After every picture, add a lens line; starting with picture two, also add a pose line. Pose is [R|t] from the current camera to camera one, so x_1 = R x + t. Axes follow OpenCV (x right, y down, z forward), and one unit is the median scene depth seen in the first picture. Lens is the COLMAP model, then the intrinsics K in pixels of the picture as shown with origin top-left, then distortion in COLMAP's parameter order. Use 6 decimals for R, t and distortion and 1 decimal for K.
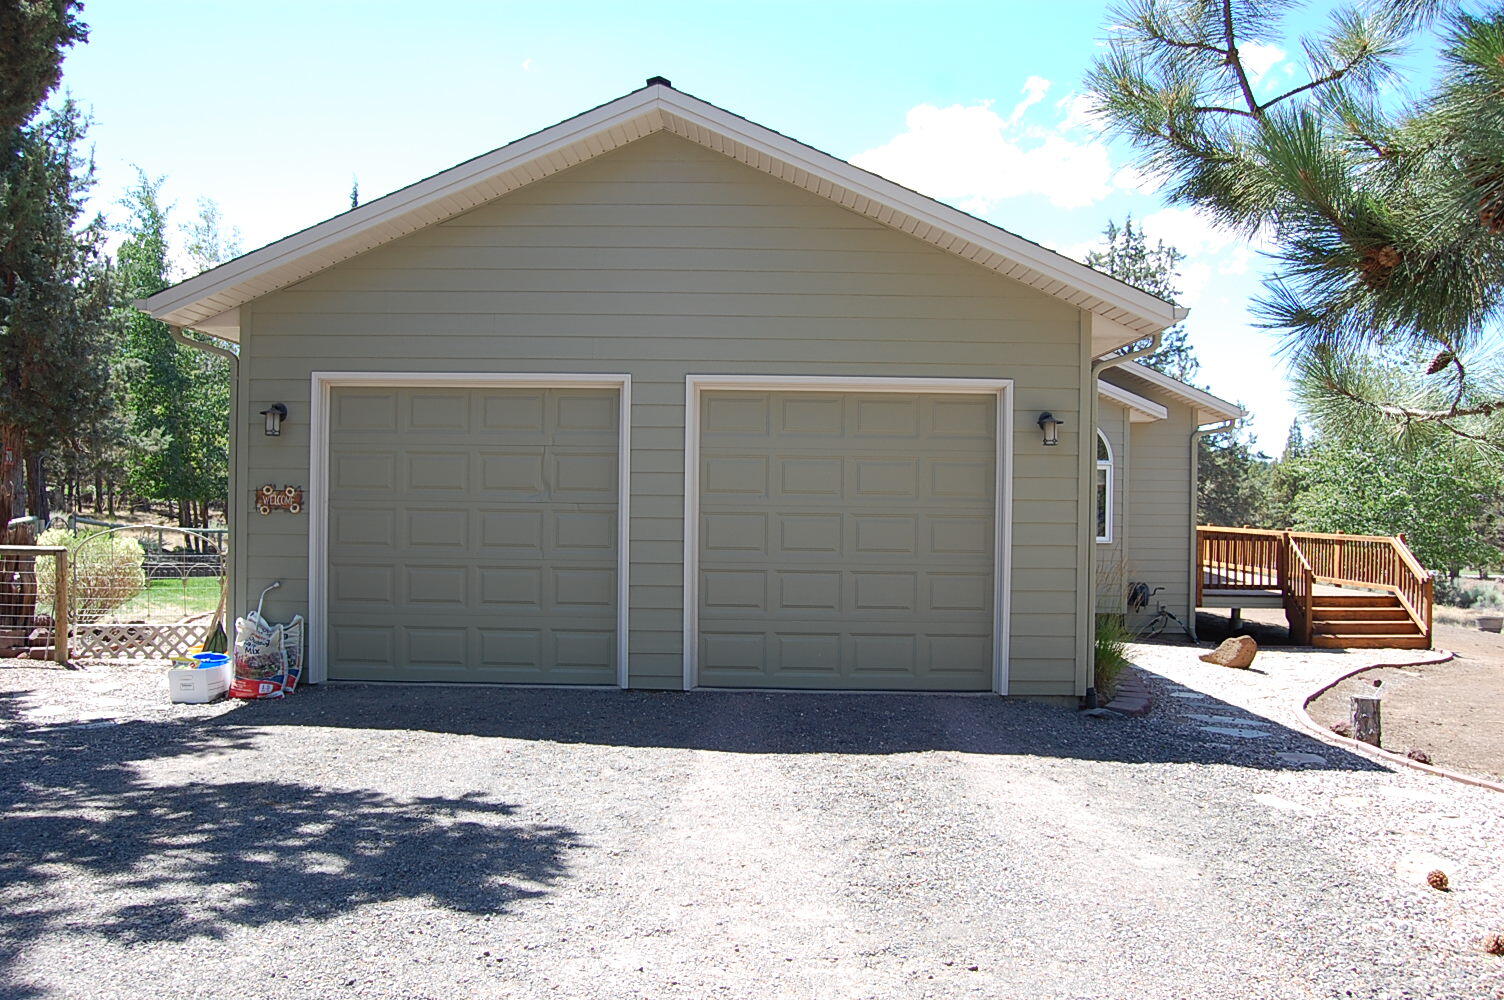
lens RADIAL K [[1176.0, 0, 752.0], [0, 1176.0, 500.0], [0, 0, 1]] dist [-0.107844, 0.052276]
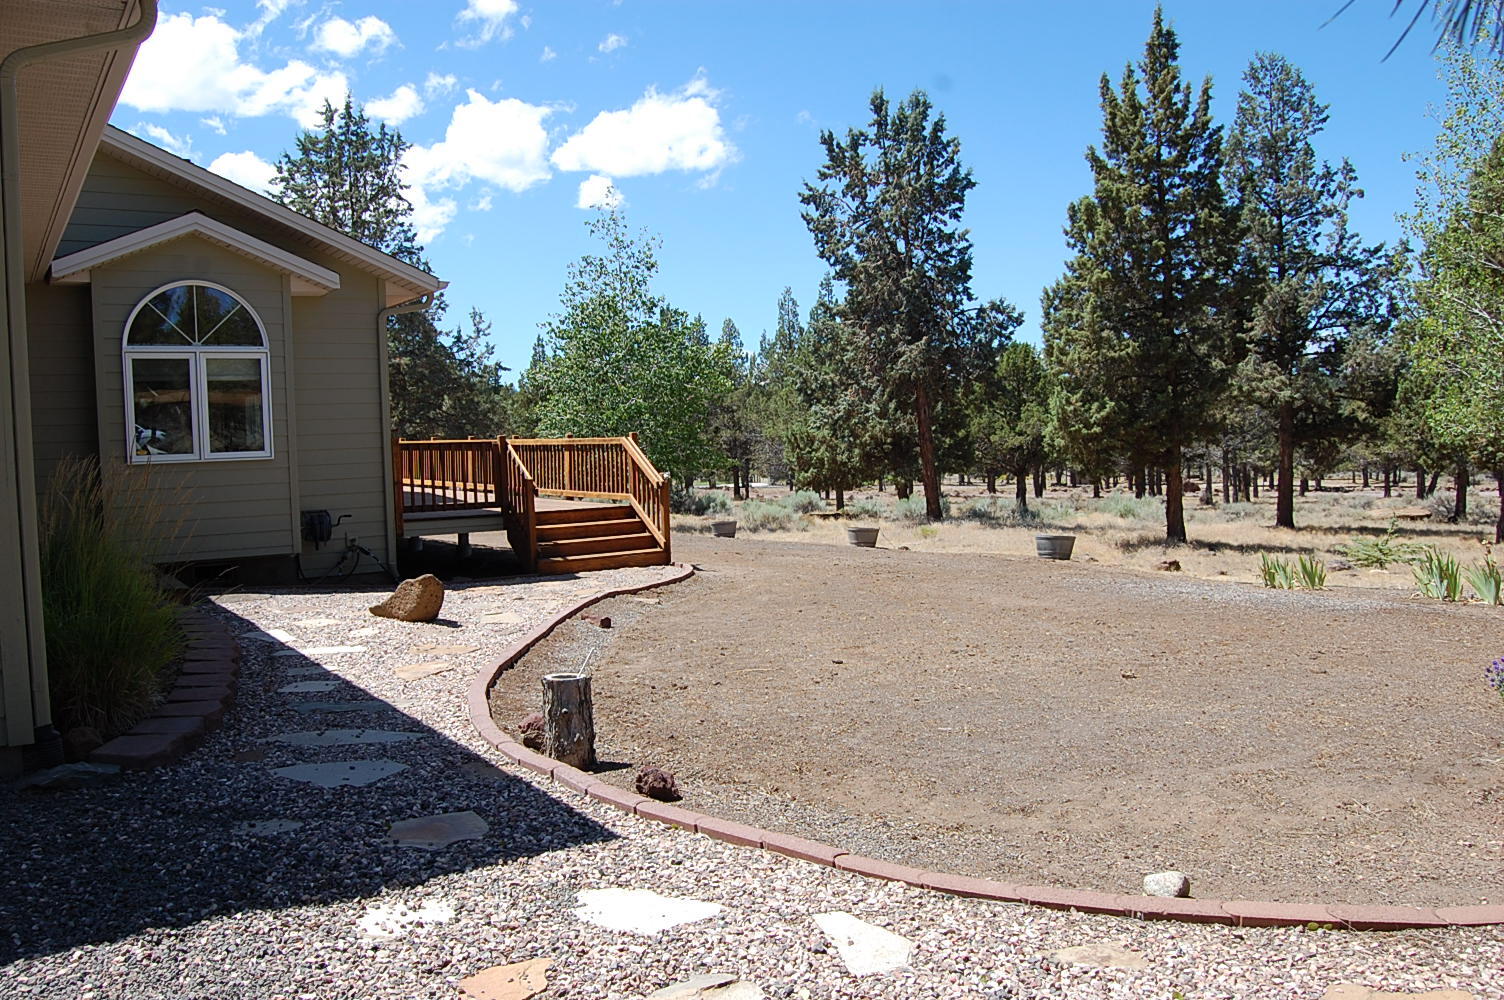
lens RADIAL K [[1176.0, 0, 752.0], [0, 1176.0, 500.0], [0, 0, 1]] dist [-0.107844, 0.052276]
pose [[0.819441, -0.067101, 0.569222, 0.135544], [0.033895, 0.997059, 0.068739, 0.022283], [-0.572161, -0.037034, 0.819305, 0.222605]]
